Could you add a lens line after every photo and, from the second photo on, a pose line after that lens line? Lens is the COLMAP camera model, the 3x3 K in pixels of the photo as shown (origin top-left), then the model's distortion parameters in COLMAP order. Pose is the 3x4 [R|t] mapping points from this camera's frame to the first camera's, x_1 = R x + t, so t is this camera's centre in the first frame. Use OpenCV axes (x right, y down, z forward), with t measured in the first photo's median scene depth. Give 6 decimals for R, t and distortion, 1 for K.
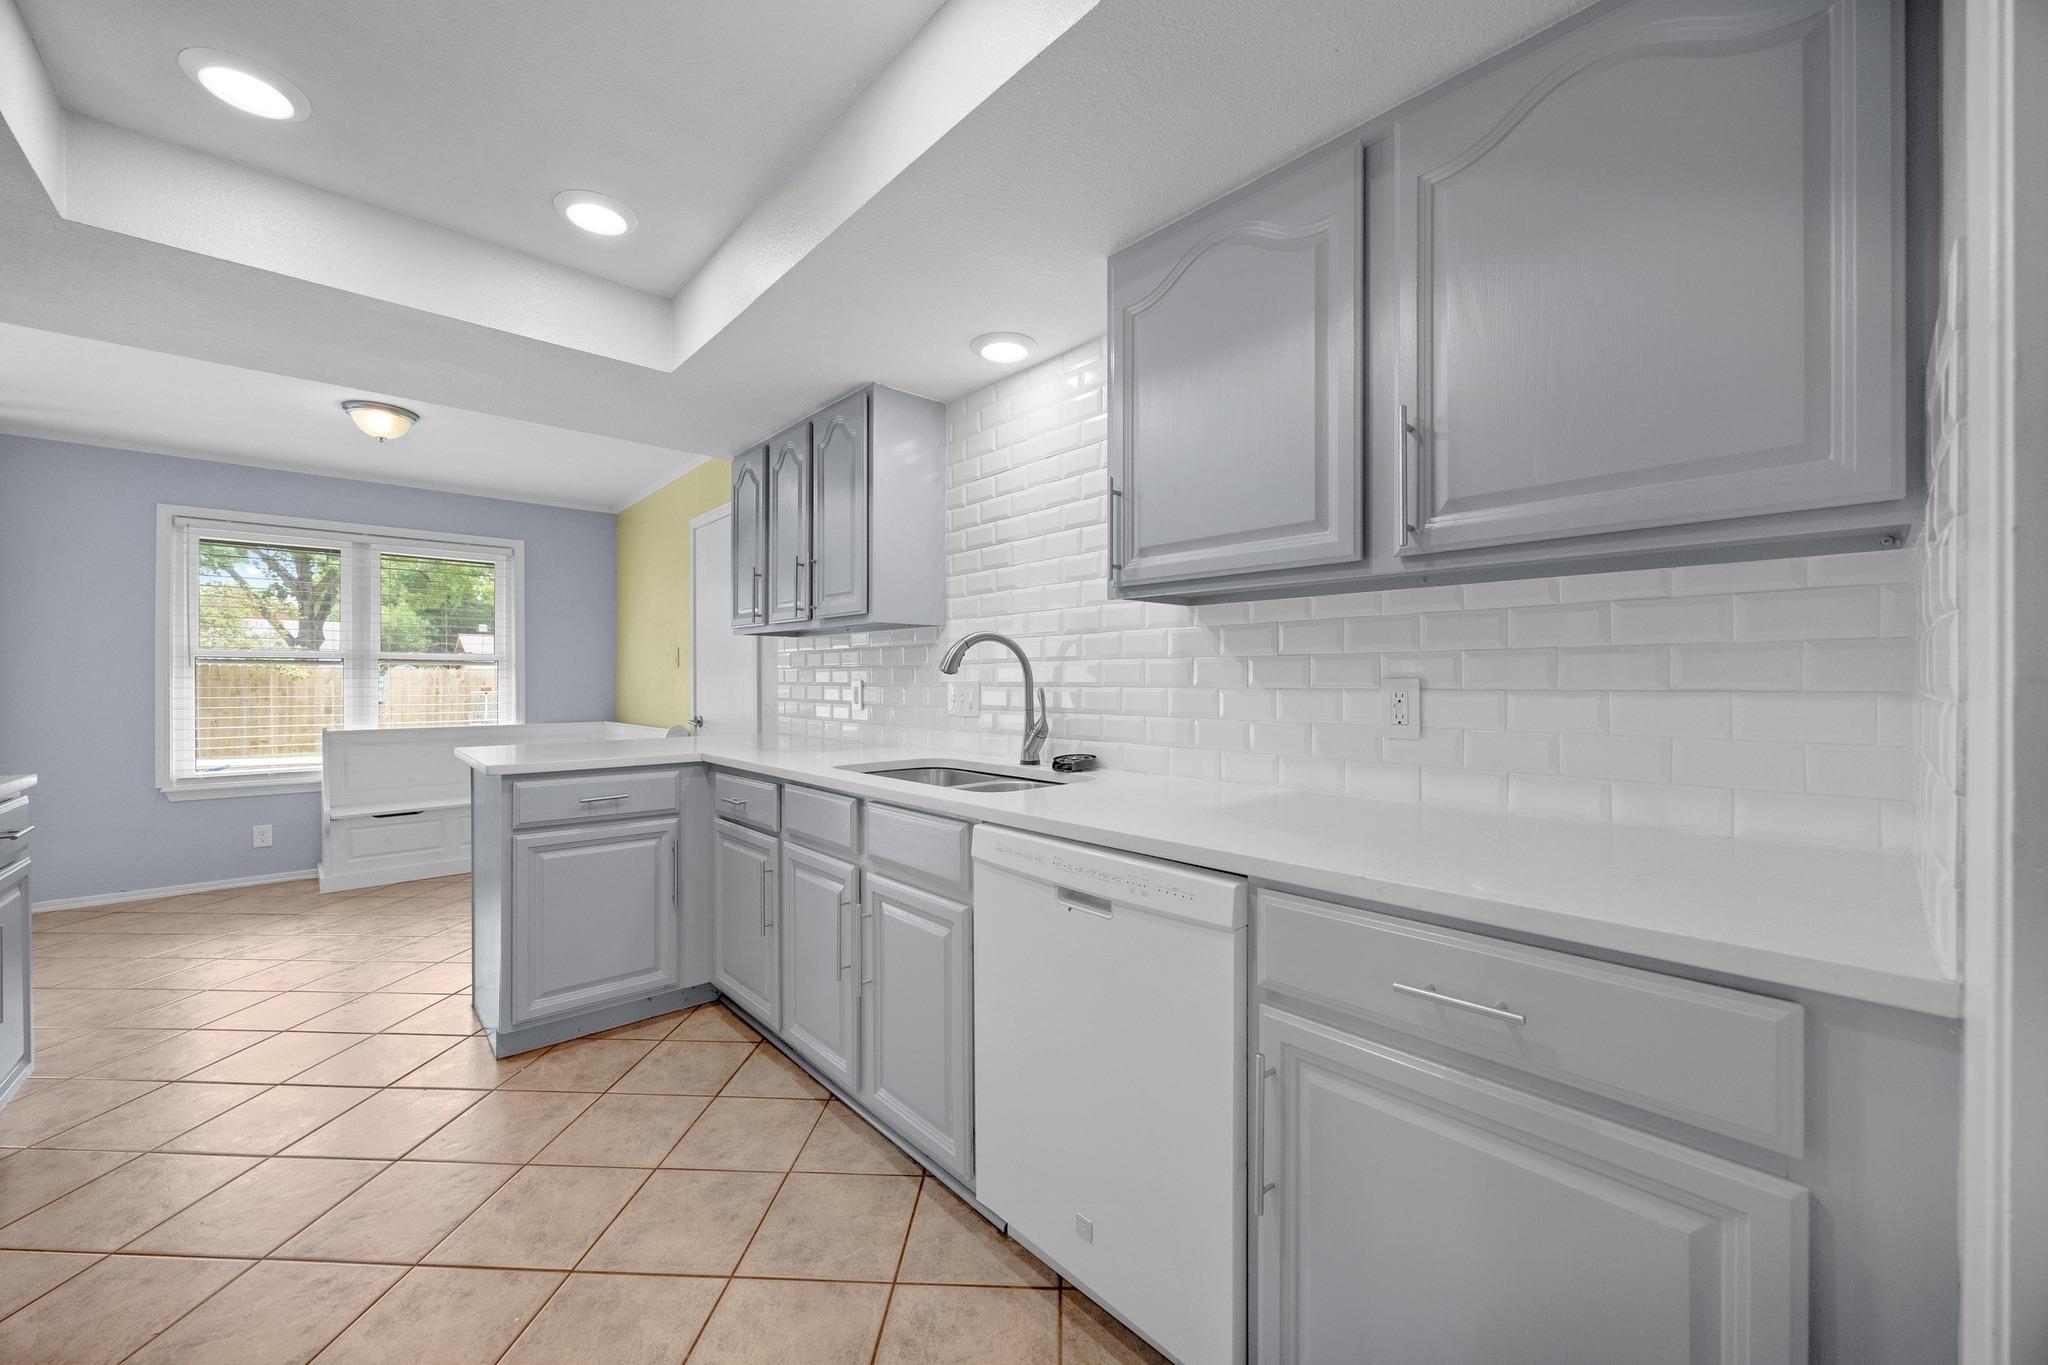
lens RADIAL K [[770.4, 0, 1024.0], [0, 770.4, 682.5], [0, 0, 1]] dist [-0.000744, -0.000069]
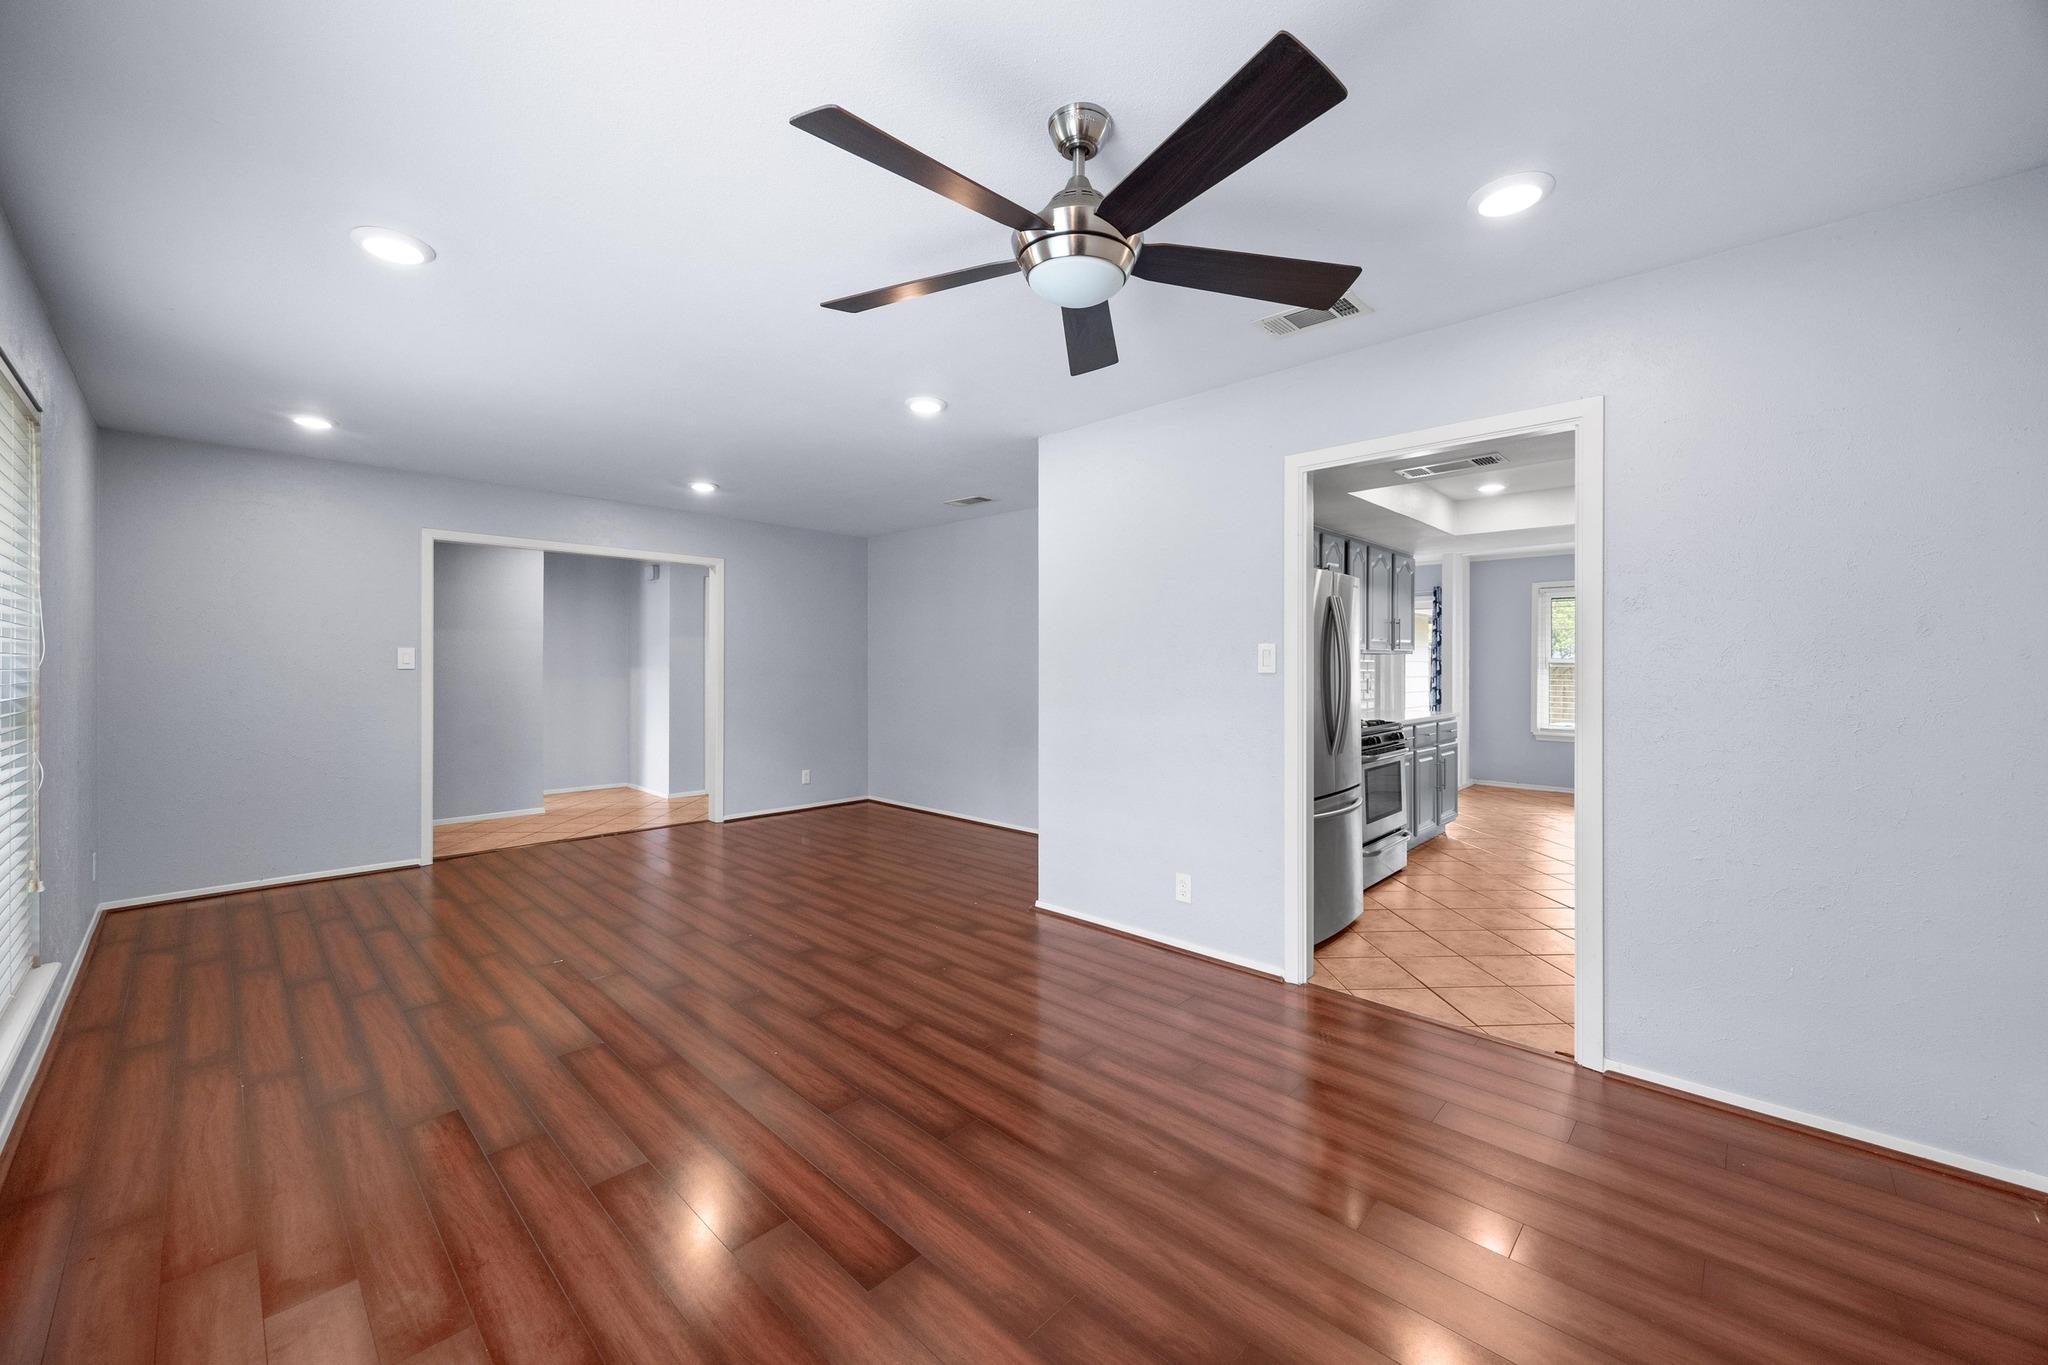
lens RADIAL K [[778.9, 0, 1026.8], [0, 778.9, 663.3], [0, 0, 1]] dist [-0.000557, -0.000039]
pose [[0.077122, -0.003309, -0.997016, 0.777995], [-0.007922, 0.999961, -0.003932, -0.017180], [0.996990, 0.008202, 0.077093, -0.440297]]
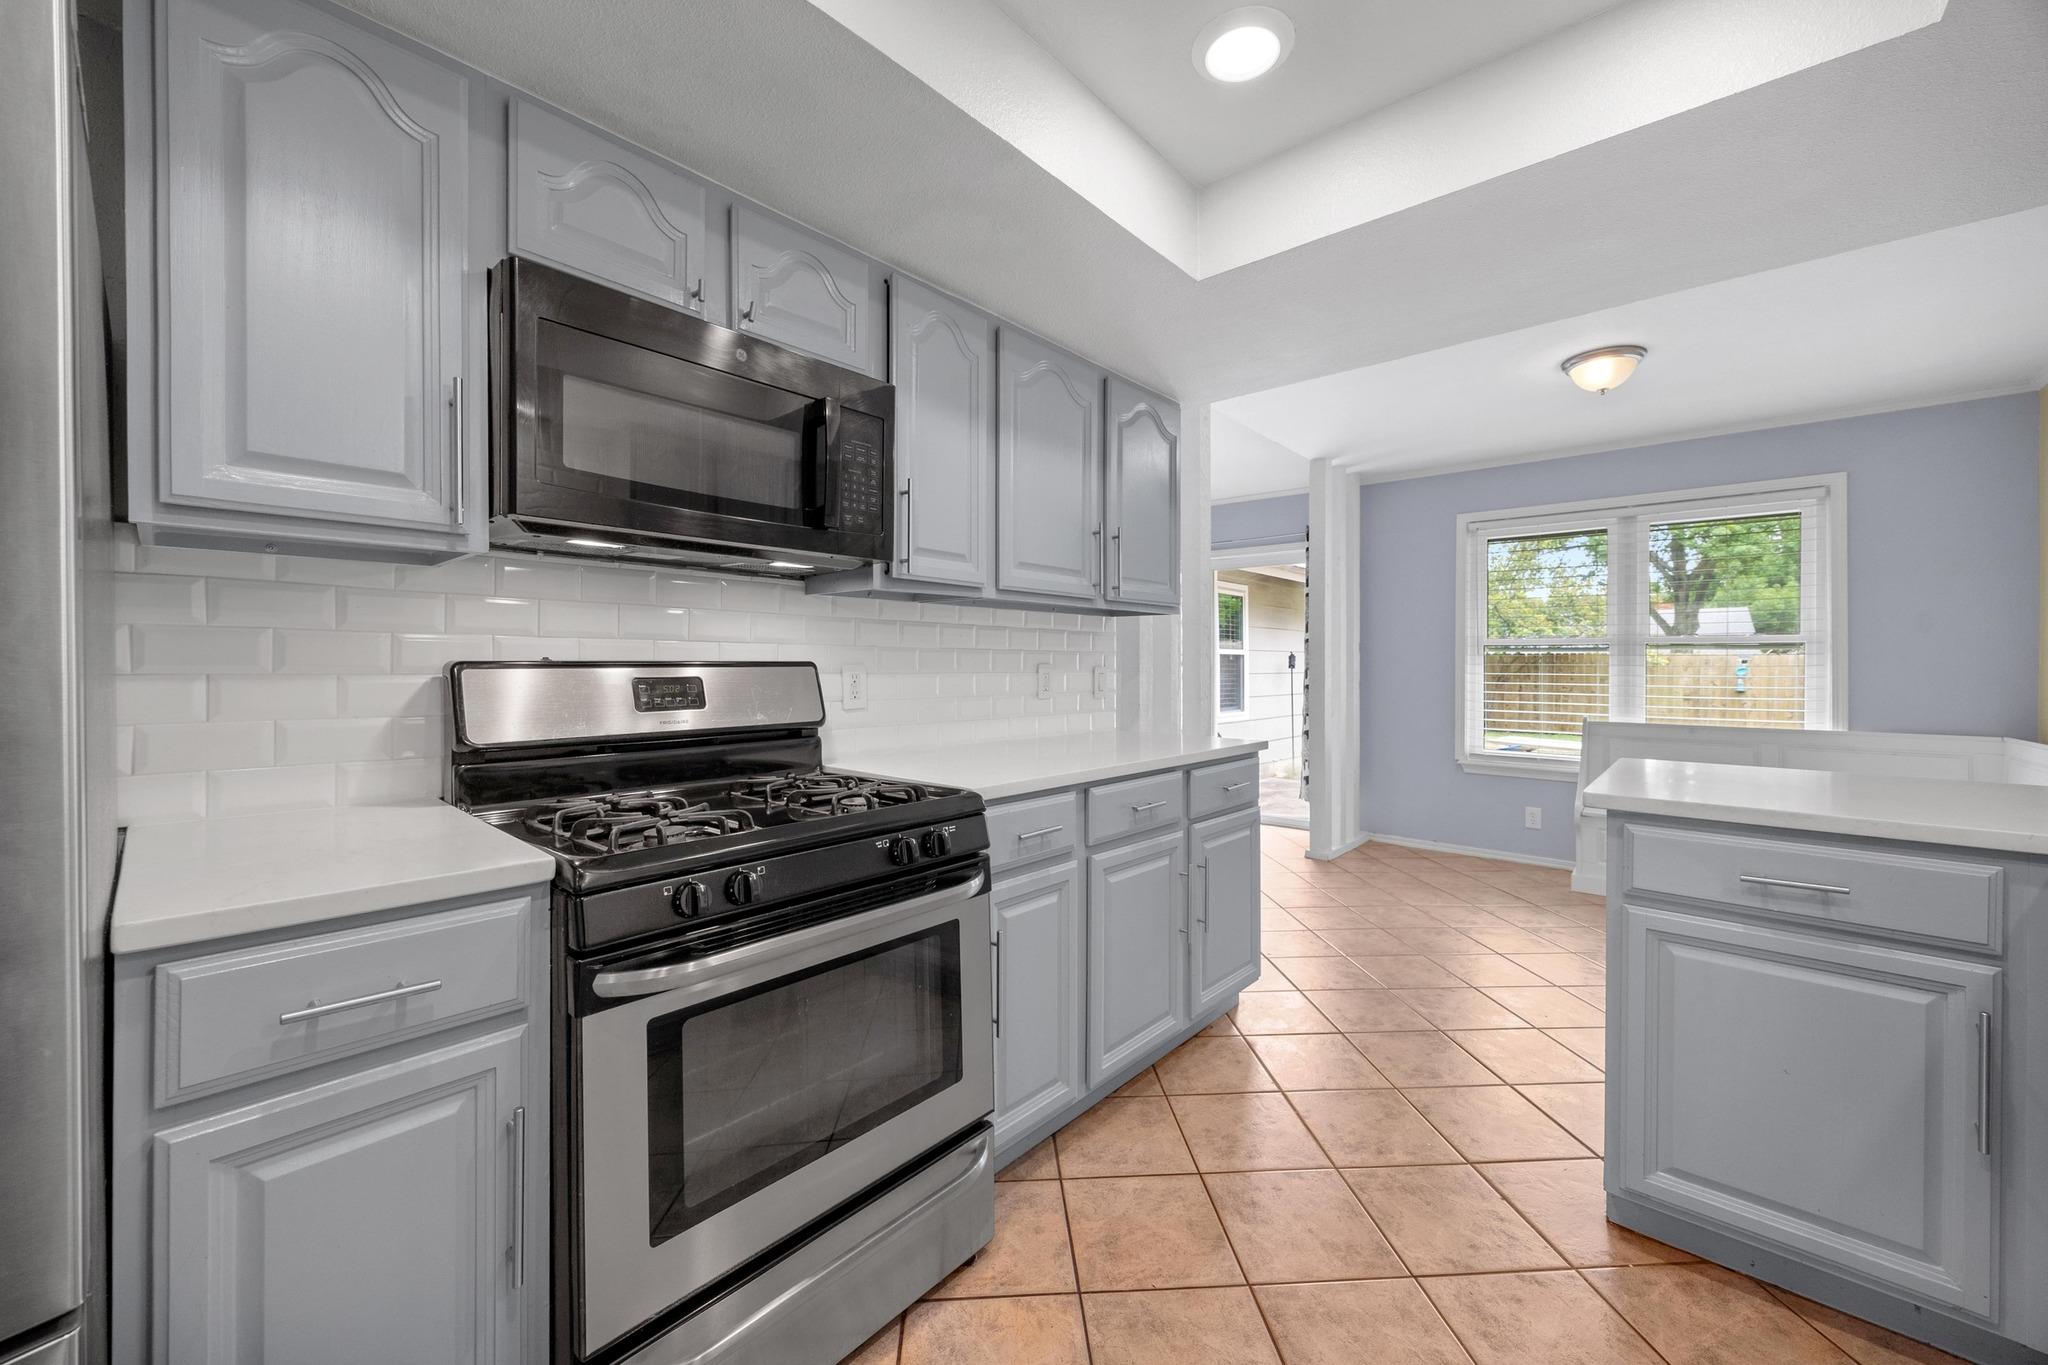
lens RADIAL K [[778.9, 0, 1026.8], [0, 778.9, 663.3], [0, 0, 1]] dist [-0.000557, -0.000039]
pose [[0.110439, 0.000948, -0.993883, -0.031326], [-0.008473, 0.999964, 0.000013, -0.002758], [0.993847, 0.008420, 0.110443, 0.249134]]
